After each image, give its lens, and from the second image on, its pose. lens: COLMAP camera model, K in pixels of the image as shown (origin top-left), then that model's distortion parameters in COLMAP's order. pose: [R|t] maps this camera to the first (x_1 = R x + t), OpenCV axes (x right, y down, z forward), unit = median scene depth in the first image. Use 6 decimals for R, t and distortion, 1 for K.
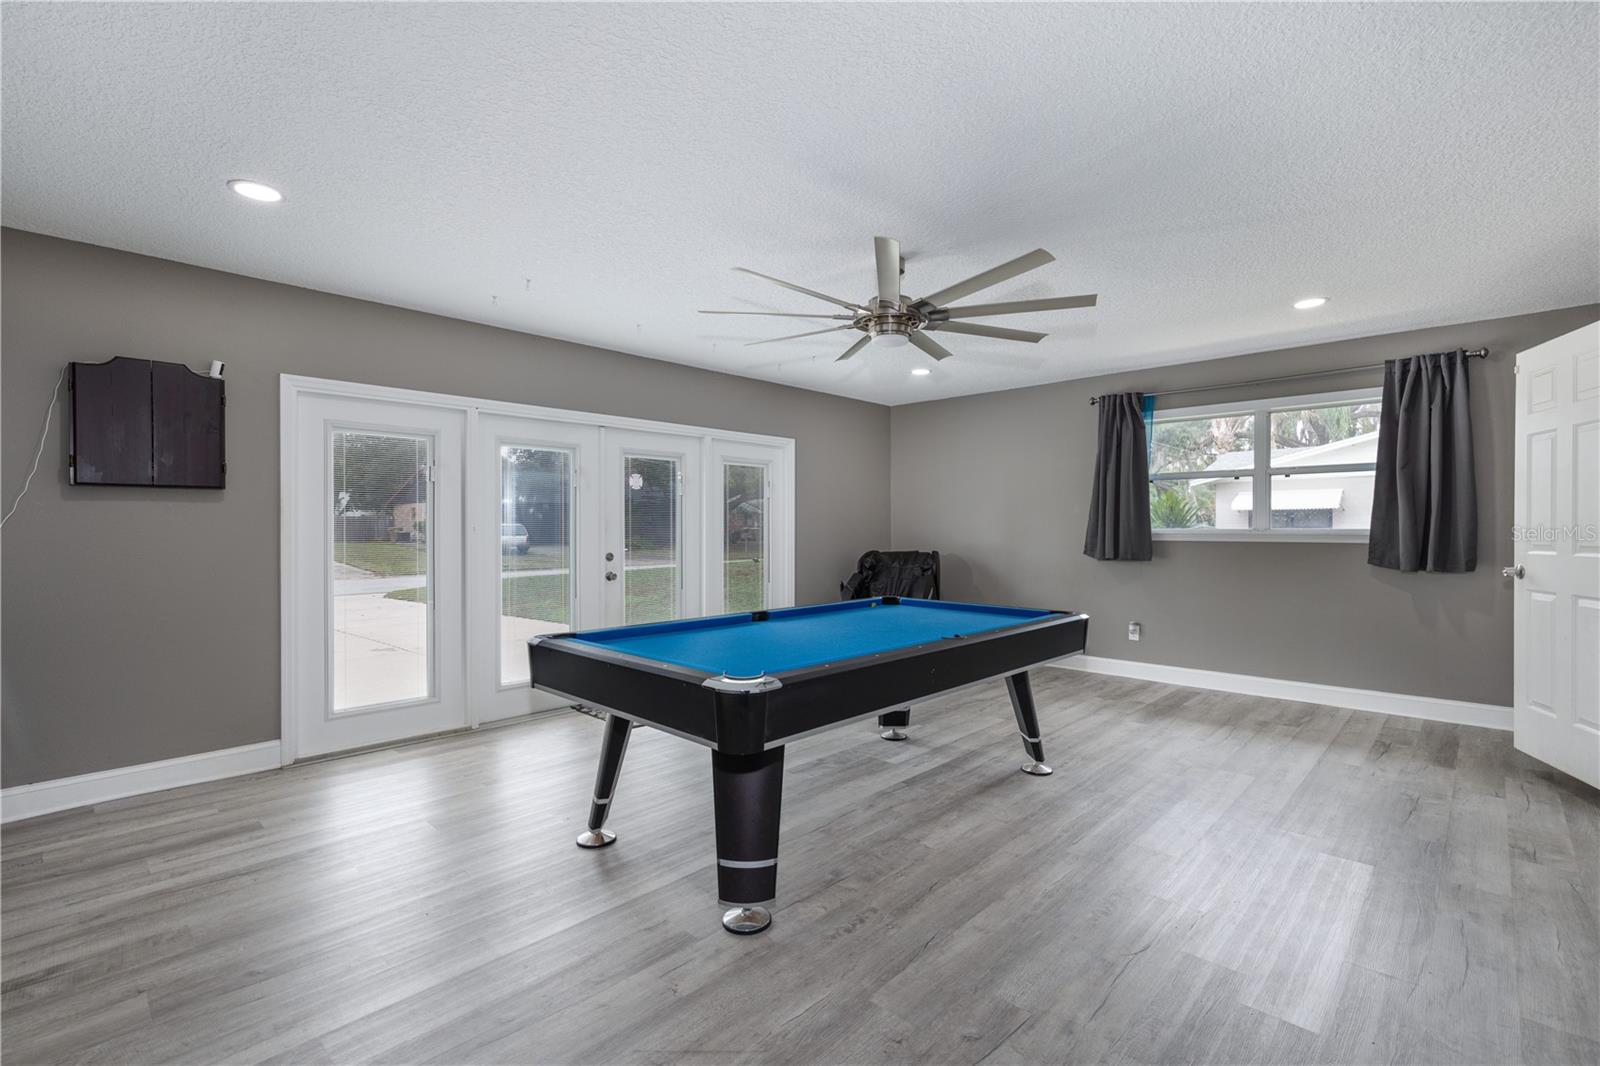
lens RADIAL K [[723.4, 0, 800.0], [0, 723.4, 533.0], [0, 0, 1]] dist [0.021853, -0.016967]
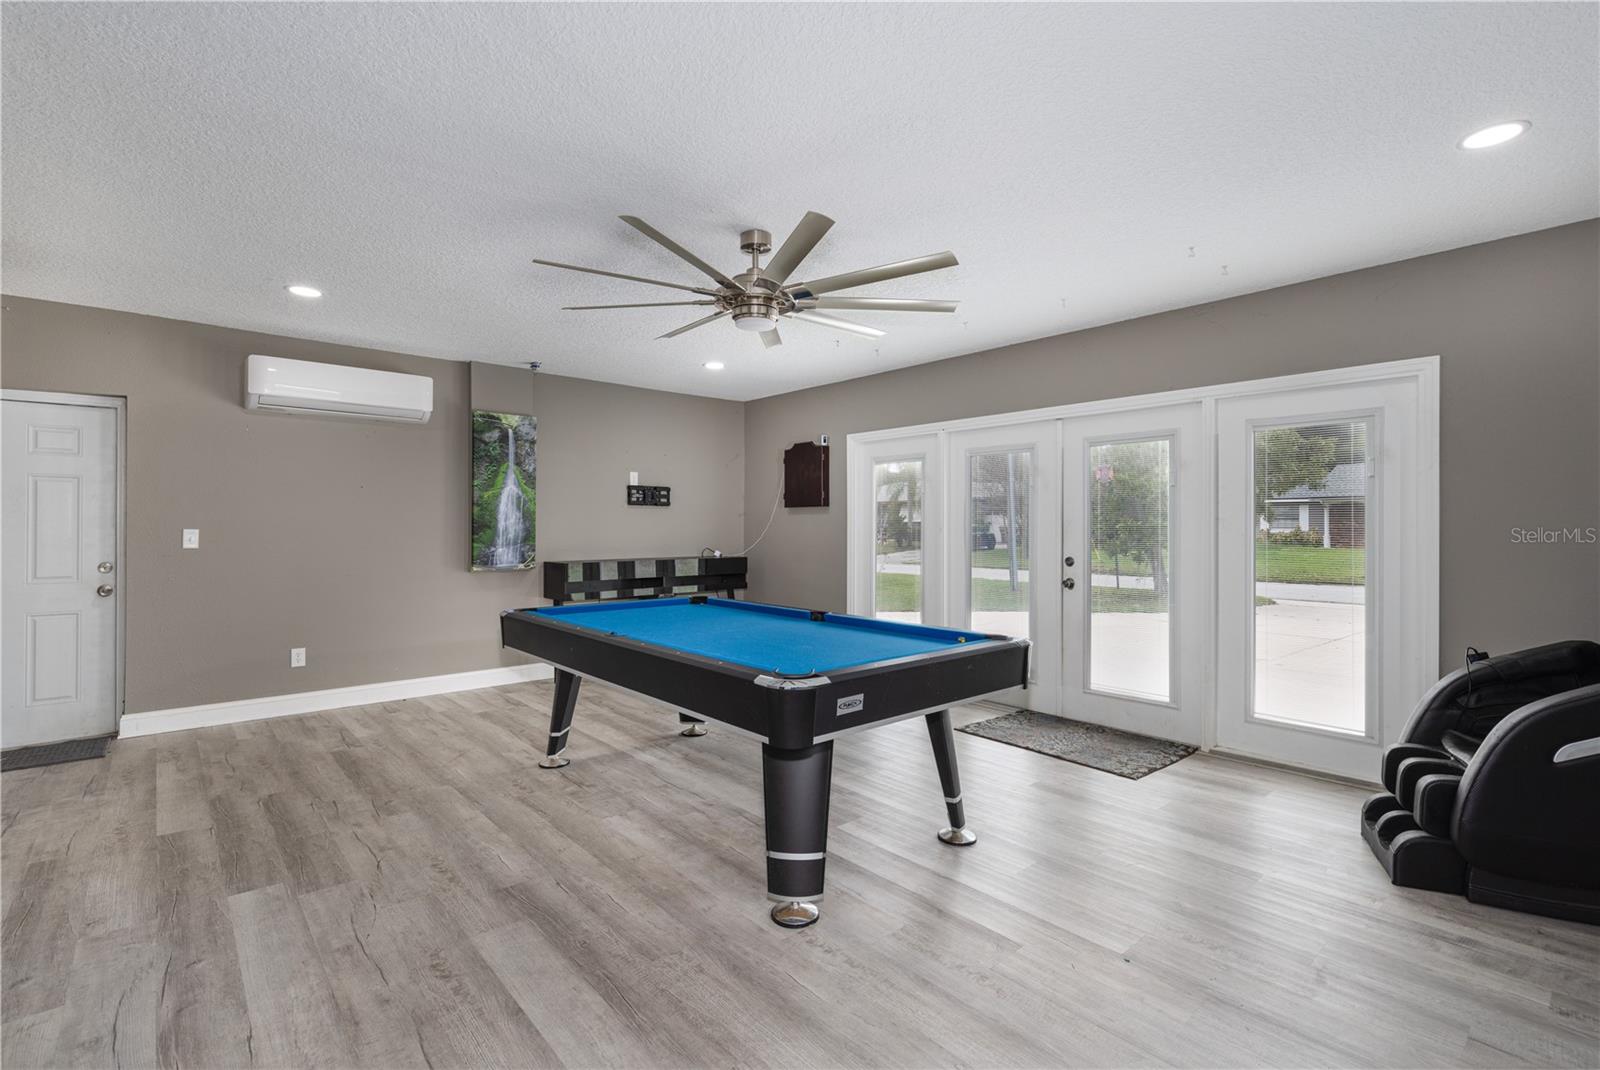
lens RADIAL K [[723.4, 0, 800.0], [0, 723.4, 535.0], [0, 0, 1]] dist [0.021853, -0.016967]
pose [[-0.092939, 0.013474, -0.995581, 0.962435], [-0.006569, 0.999878, 0.014145, -0.014221], [0.995650, 0.007855, -0.092839, 1.072497]]
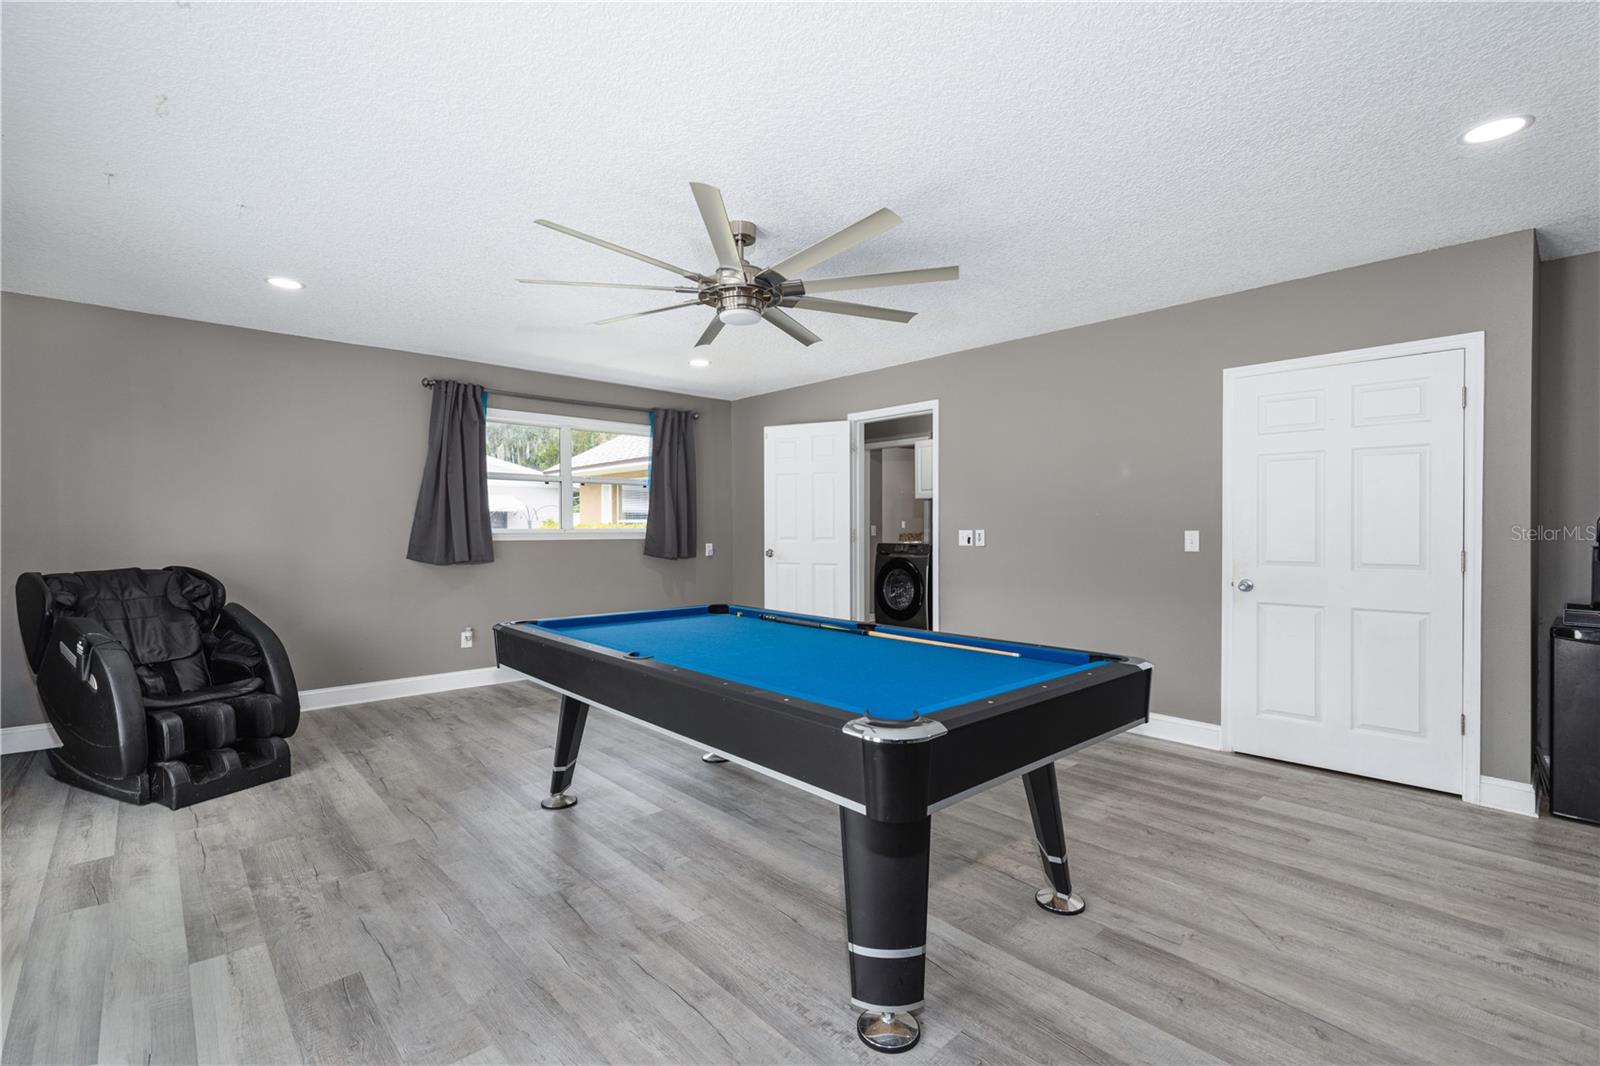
lens RADIAL K [[723.4, 0, 800.0], [0, 723.4, 533.0], [0, 0, 1]] dist [0.021853, -0.016967]
pose [[0.067035, -0.010809, 0.997692, -0.721247], [0.006758, 0.999923, 0.010379, -0.011550], [-0.997728, 0.006046, 0.067103, 0.814350]]
